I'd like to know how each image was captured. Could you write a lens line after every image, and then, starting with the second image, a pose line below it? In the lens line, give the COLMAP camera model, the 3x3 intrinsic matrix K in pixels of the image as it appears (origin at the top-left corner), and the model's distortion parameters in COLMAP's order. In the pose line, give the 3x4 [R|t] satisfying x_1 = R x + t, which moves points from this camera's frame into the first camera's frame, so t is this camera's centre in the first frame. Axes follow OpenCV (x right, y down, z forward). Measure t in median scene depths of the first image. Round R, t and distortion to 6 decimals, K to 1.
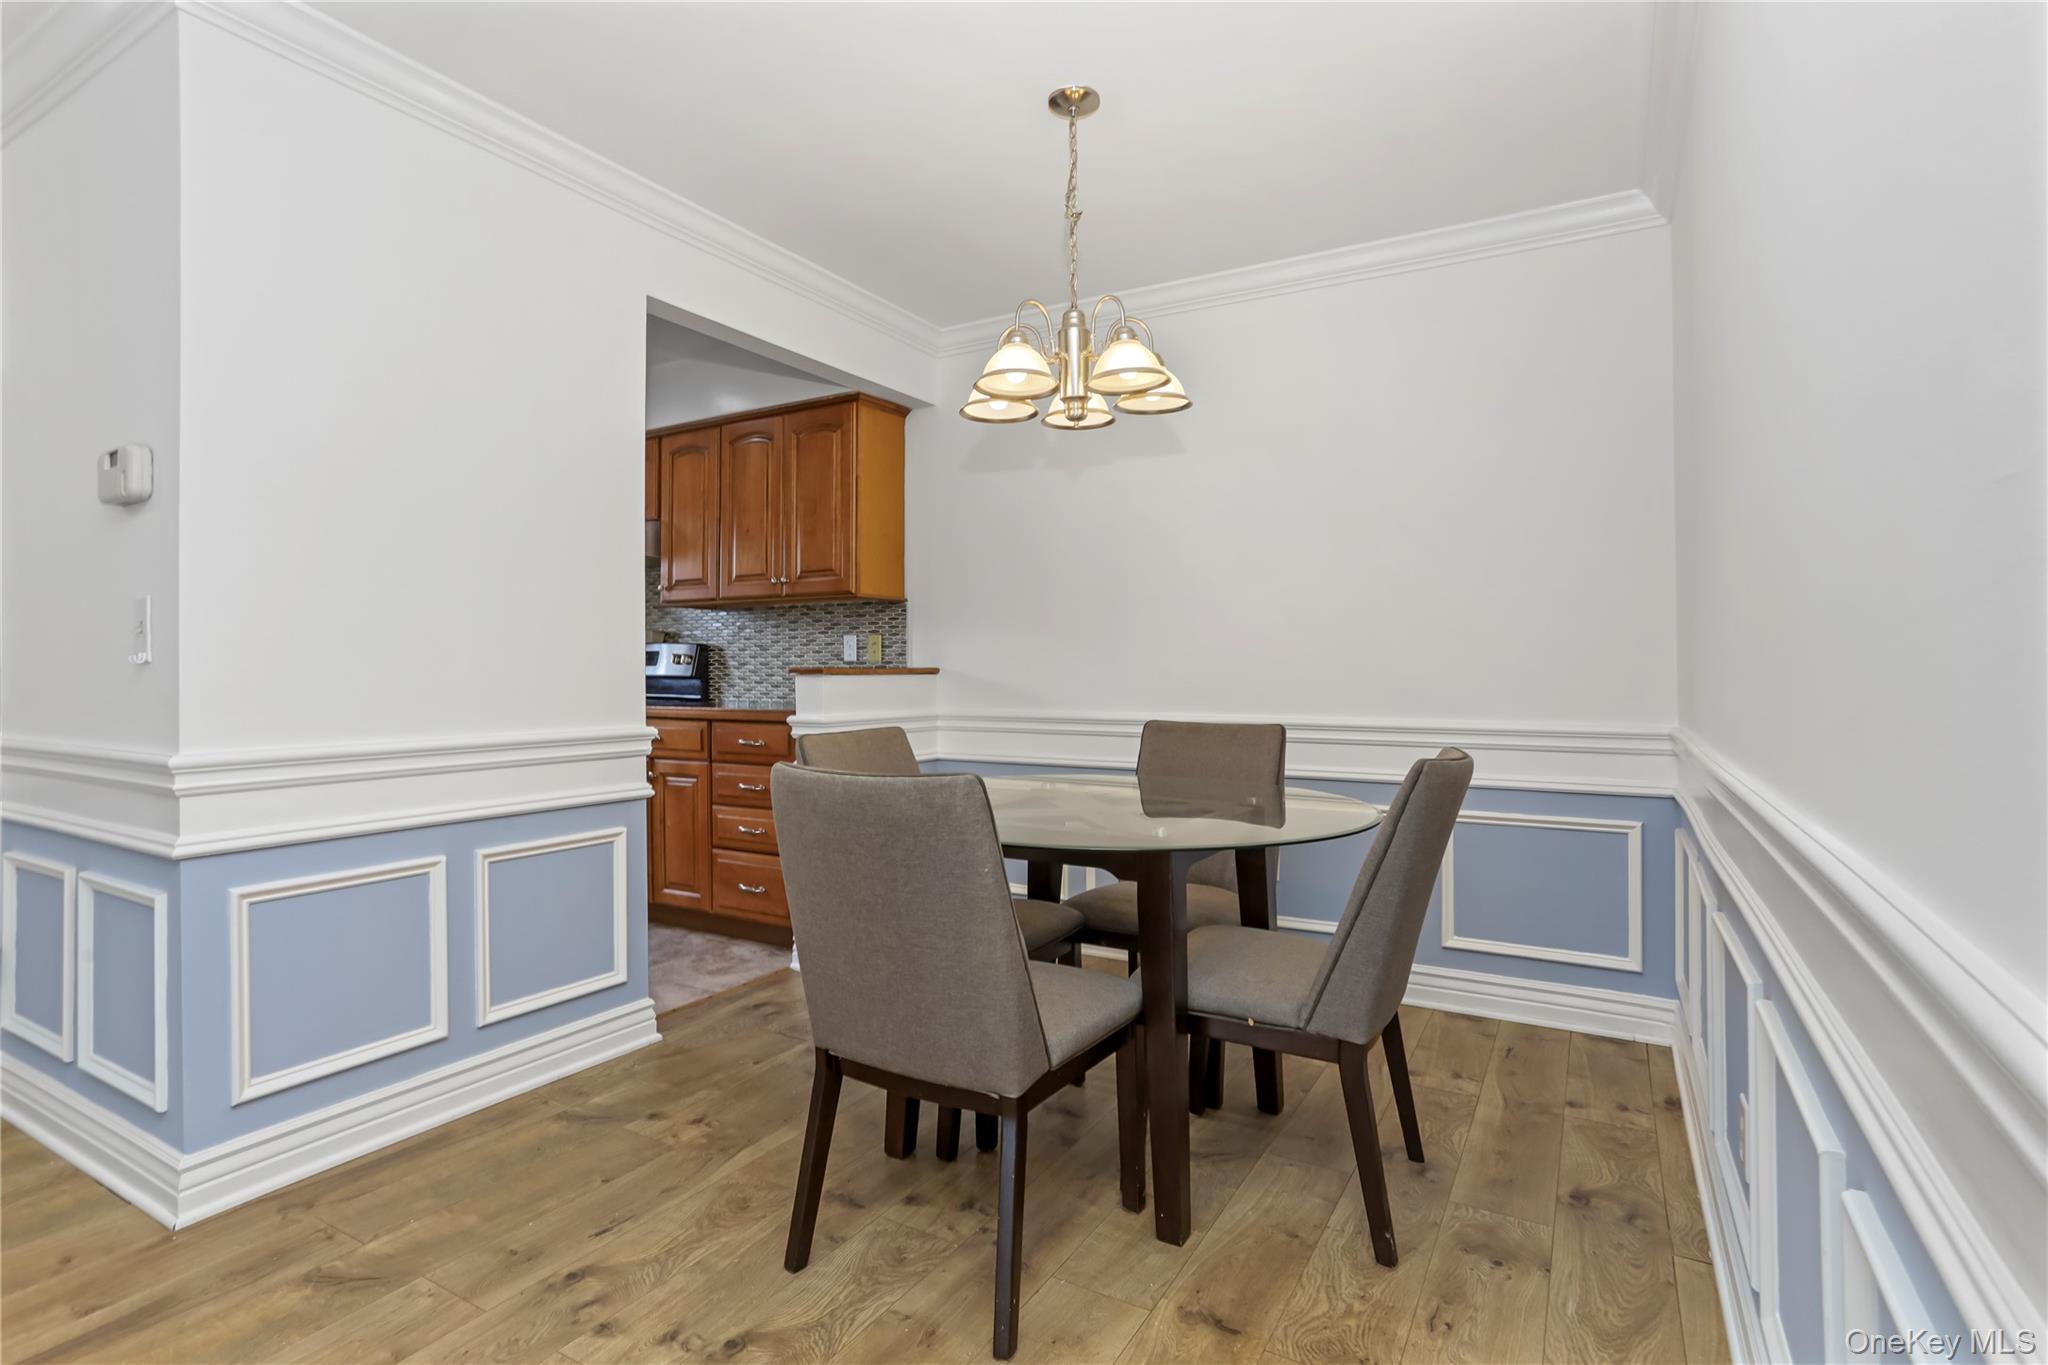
lens RADIAL K [[1001.6, 0, 1018.0], [0, 1001.6, 675.6], [0, 0, 1]] dist [-0.005002, -0.000535]
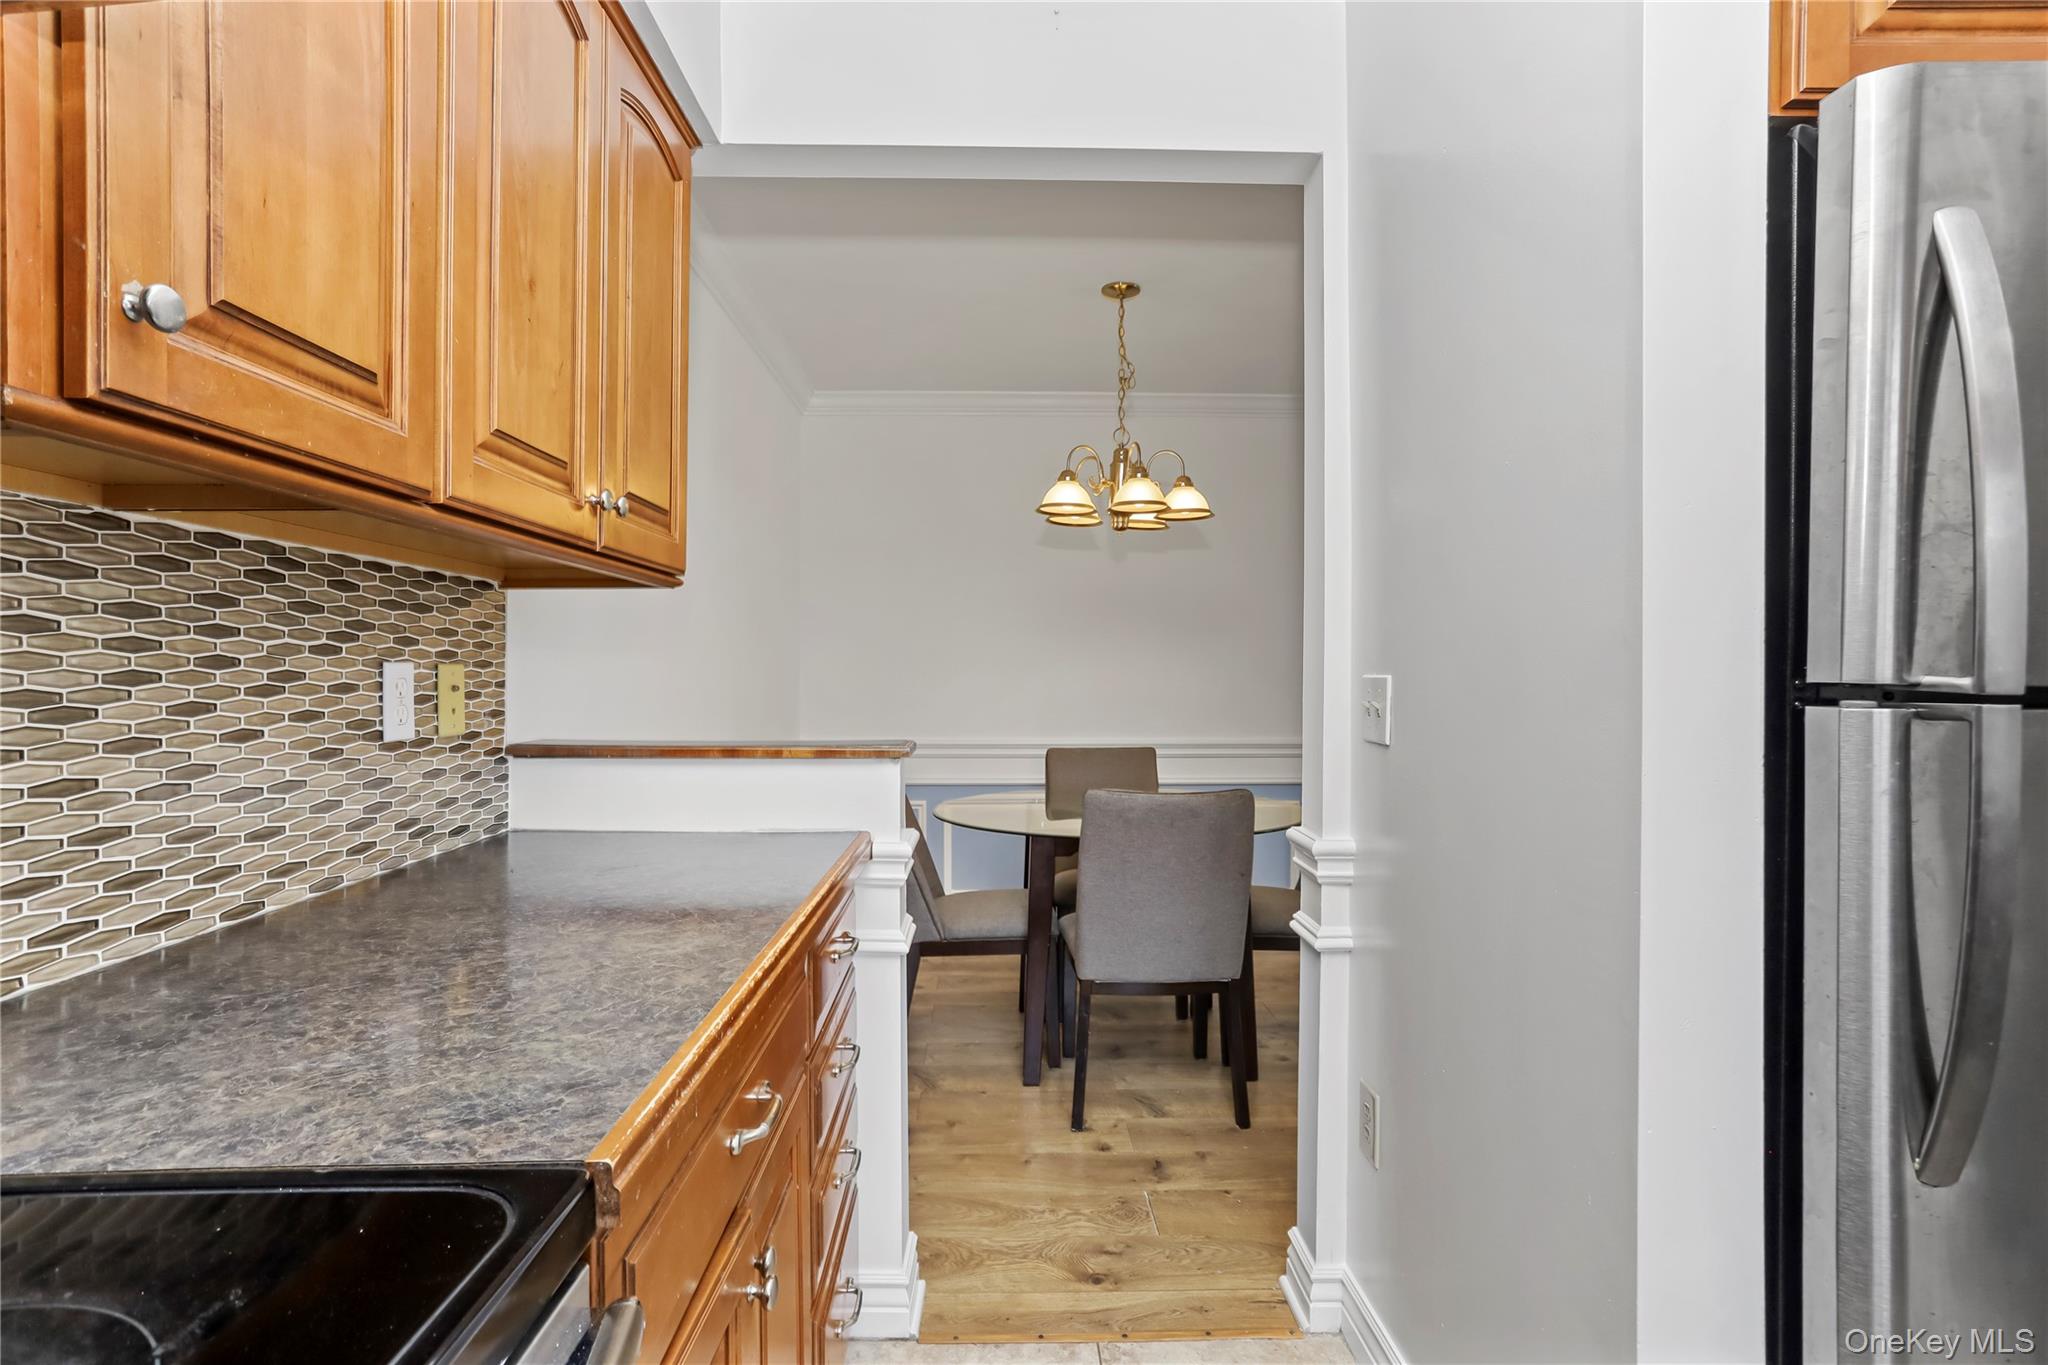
lens RADIAL K [[1001.6, 0, 1013.6], [0, 1001.6, 675.9], [0, 0, 1]] dist [-0.005002, -0.000535]
pose [[-0.521827, 0.000389, 0.853051, -0.562006], [0.011822, 0.999907, 0.006776, -0.035960], [-0.852969, 0.013621, -0.521783, 1.004646]]
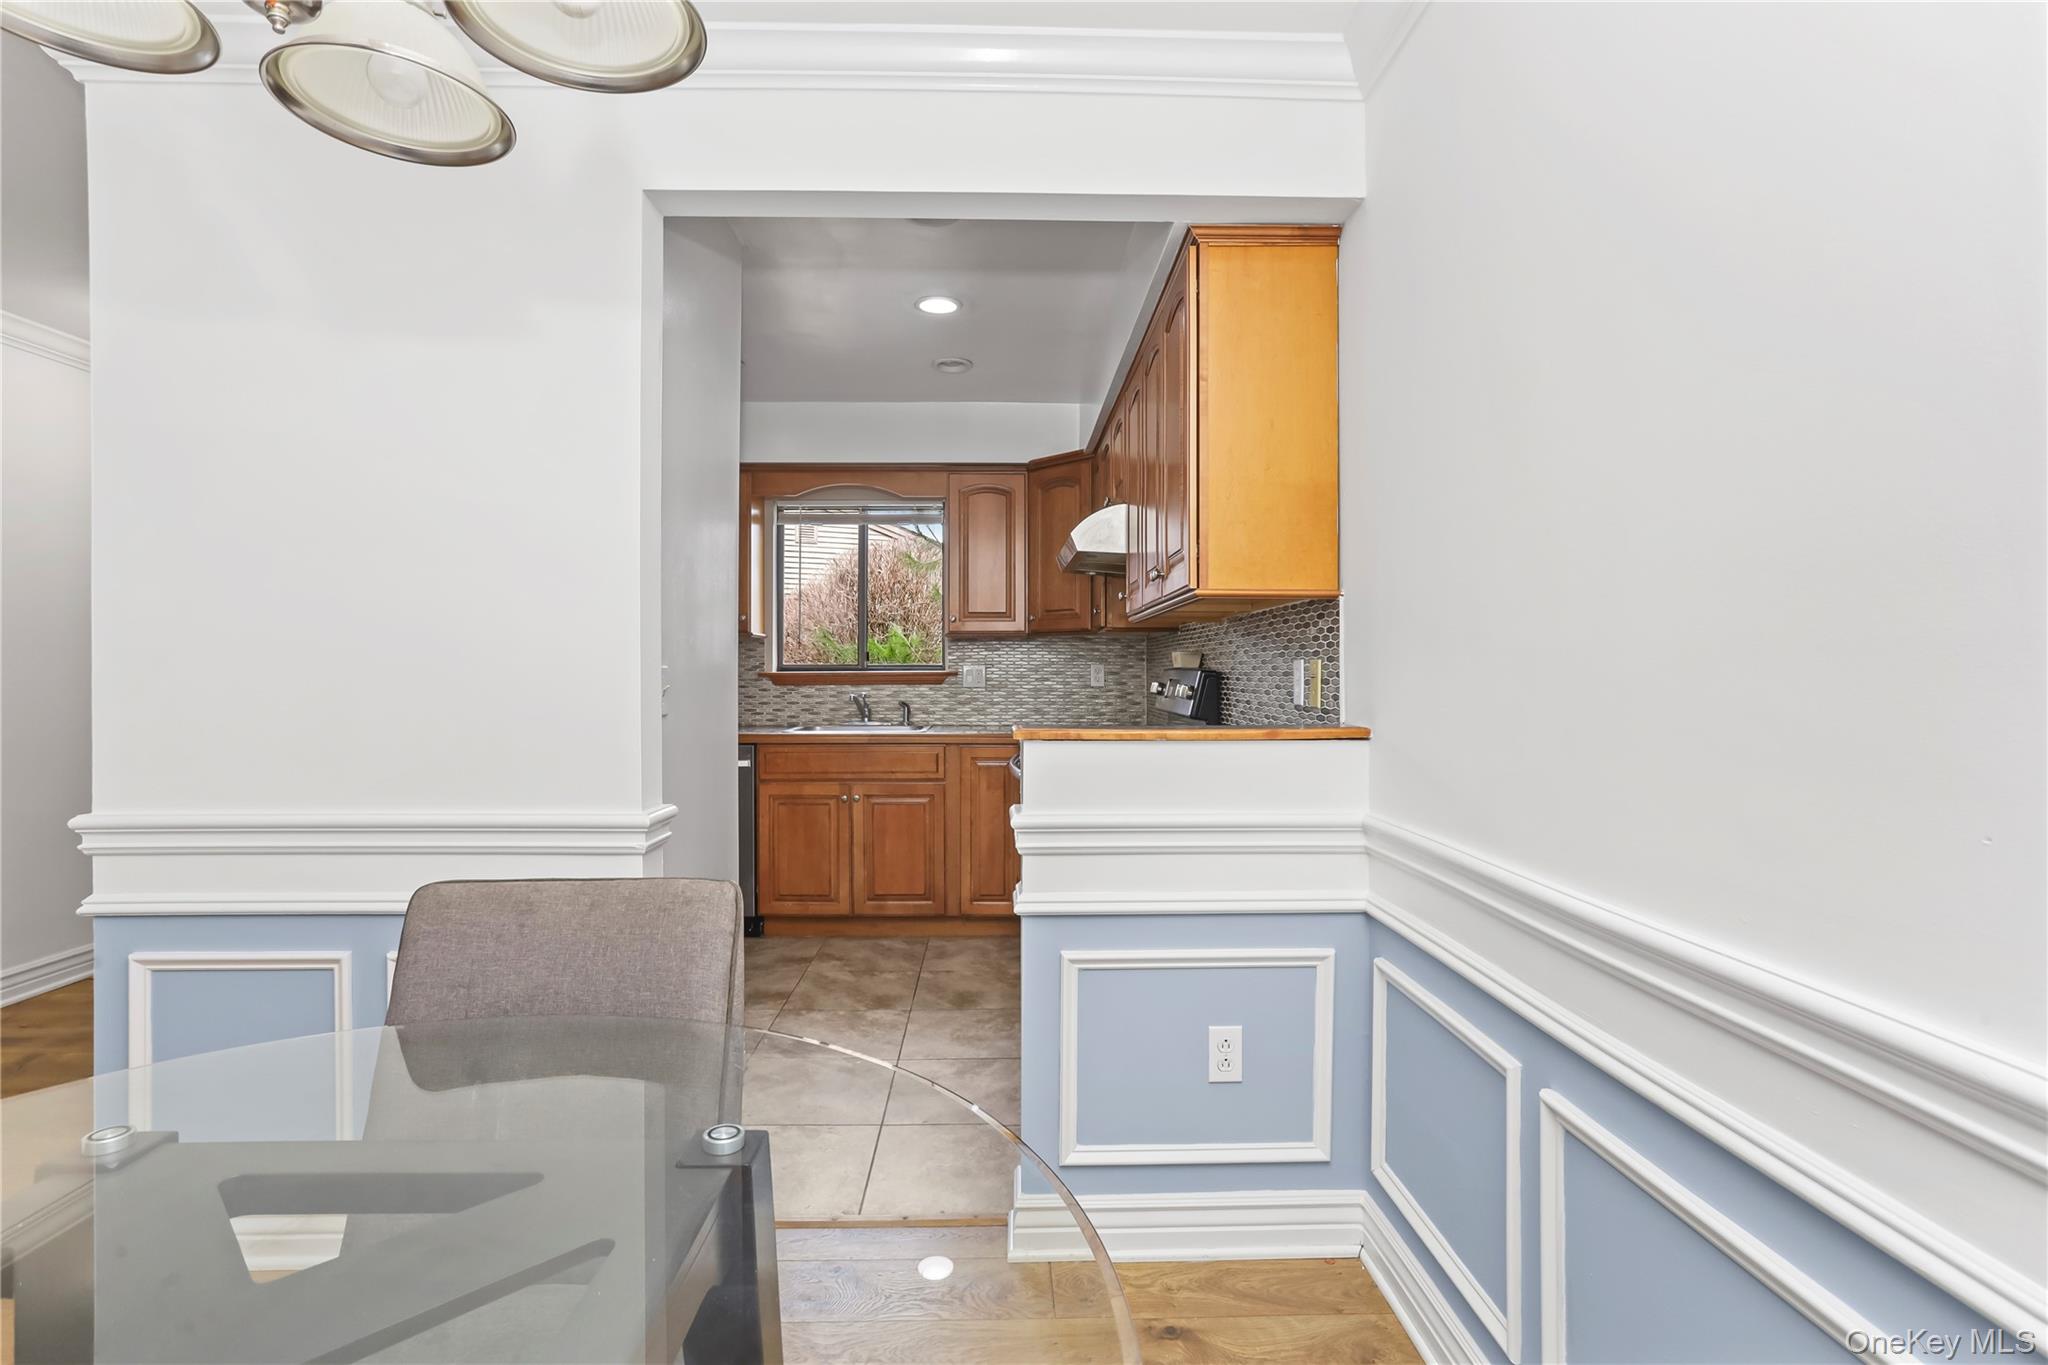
lens RADIAL K [[1001.6, 0, 1020.2], [0, 1001.6, 676.1], [0, 0, 1]] dist [-0.005002, -0.000535]
pose [[0.530426, 0.007243, -0.847700, 0.234042], [-0.008122, 0.999961, 0.003462, -0.032021], [0.847692, 0.005049, 0.530464, 0.565322]]
